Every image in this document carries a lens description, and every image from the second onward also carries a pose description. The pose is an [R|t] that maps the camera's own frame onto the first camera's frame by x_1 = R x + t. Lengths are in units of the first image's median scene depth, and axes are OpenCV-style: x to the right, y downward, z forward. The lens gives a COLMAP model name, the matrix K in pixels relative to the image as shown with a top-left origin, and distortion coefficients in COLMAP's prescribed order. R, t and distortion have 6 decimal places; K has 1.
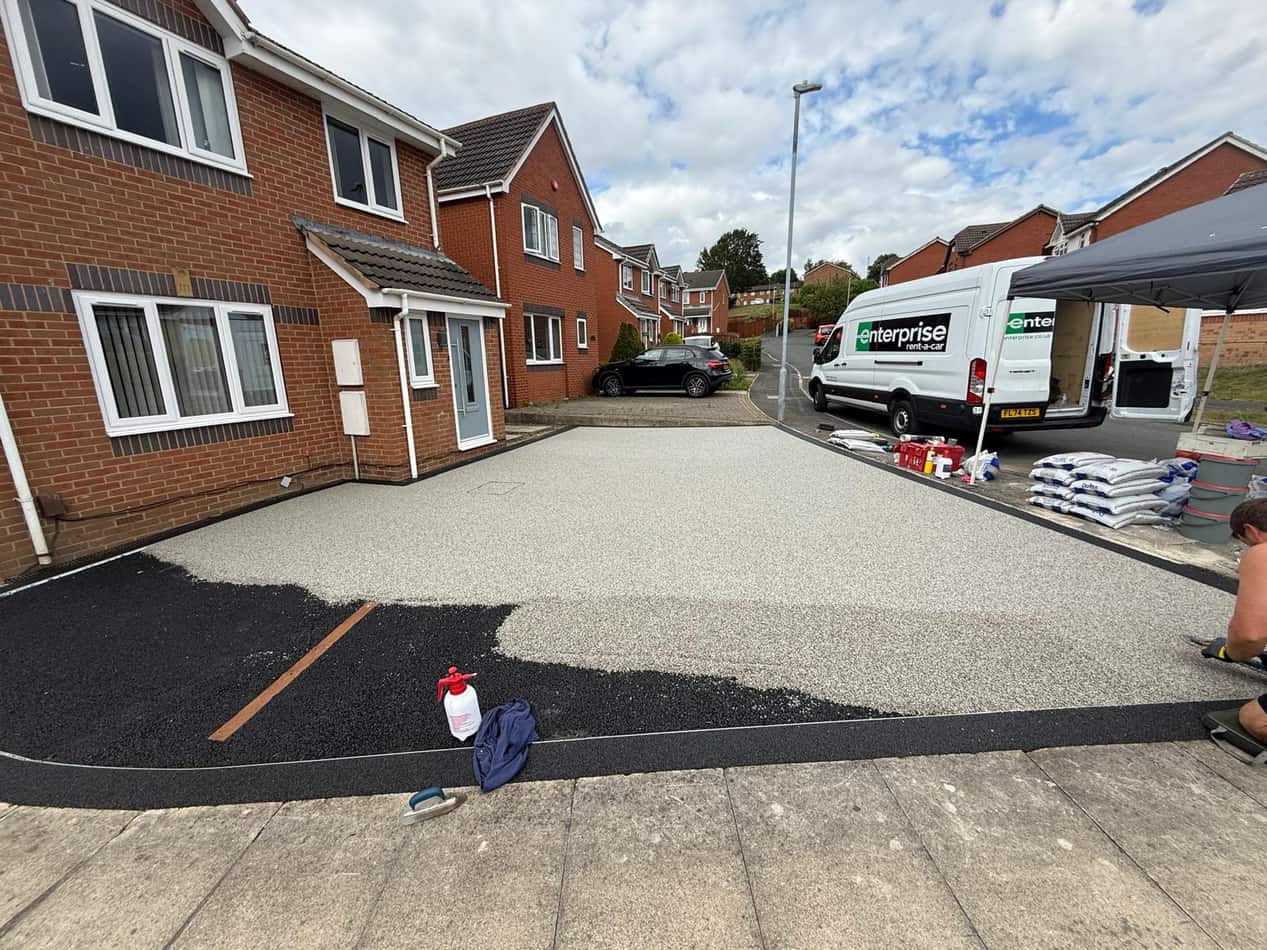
lens RADIAL K [[505.4, 0, 632.2], [0, 505.4, 470.2], [0, 0, 1]] dist [-0.000685, -0.000111]
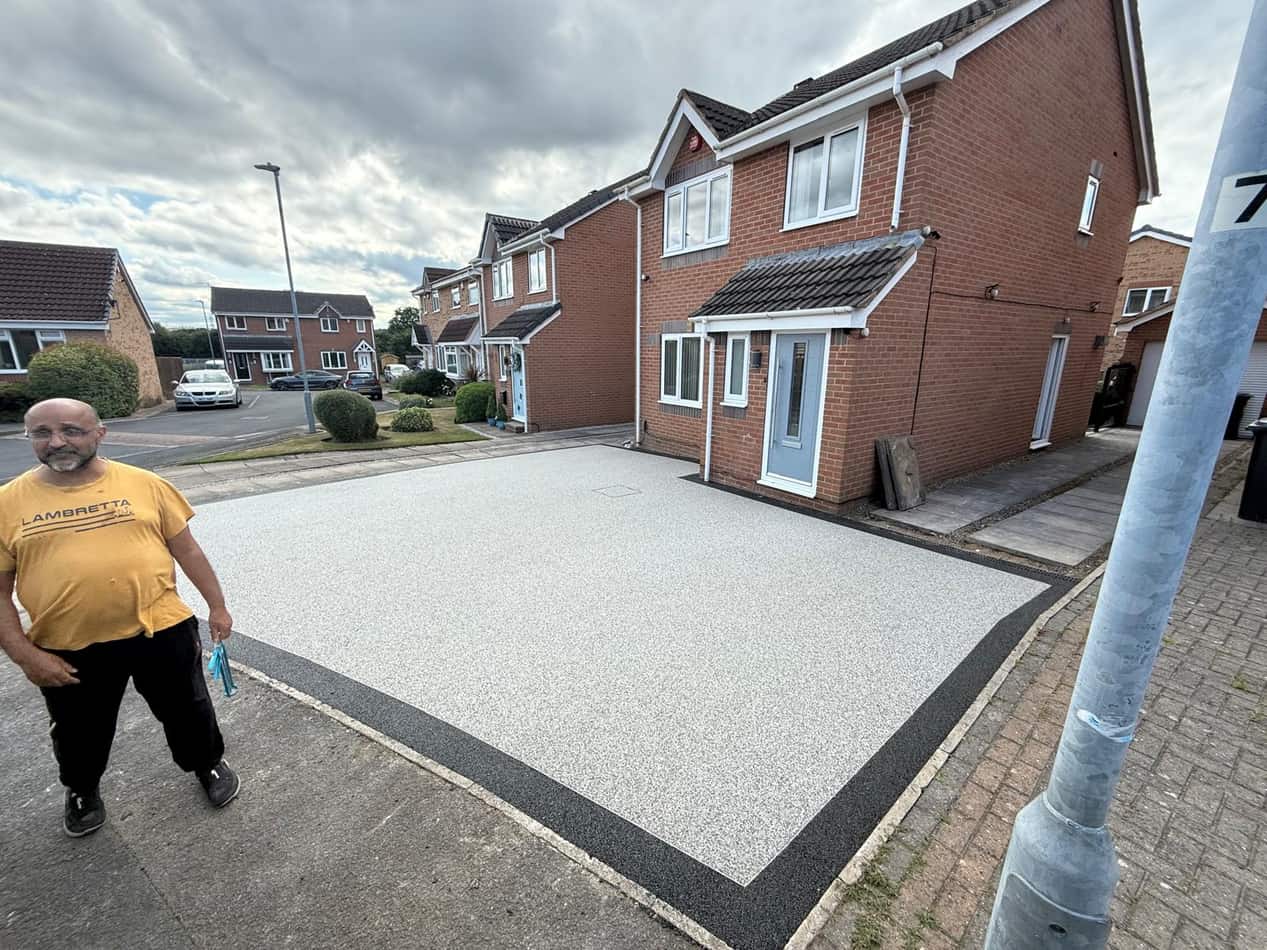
lens RADIAL K [[505.4, 0, 632.5], [0, 505.4, 476.7], [0, 0, 1]] dist [-0.000685, -0.000111]
pose [[-0.544053, 0.223761, -0.808664, 0.552383], [-0.182748, 0.909045, 0.374487, -0.372294], [0.818908, 0.351522, -0.453677, 1.320615]]
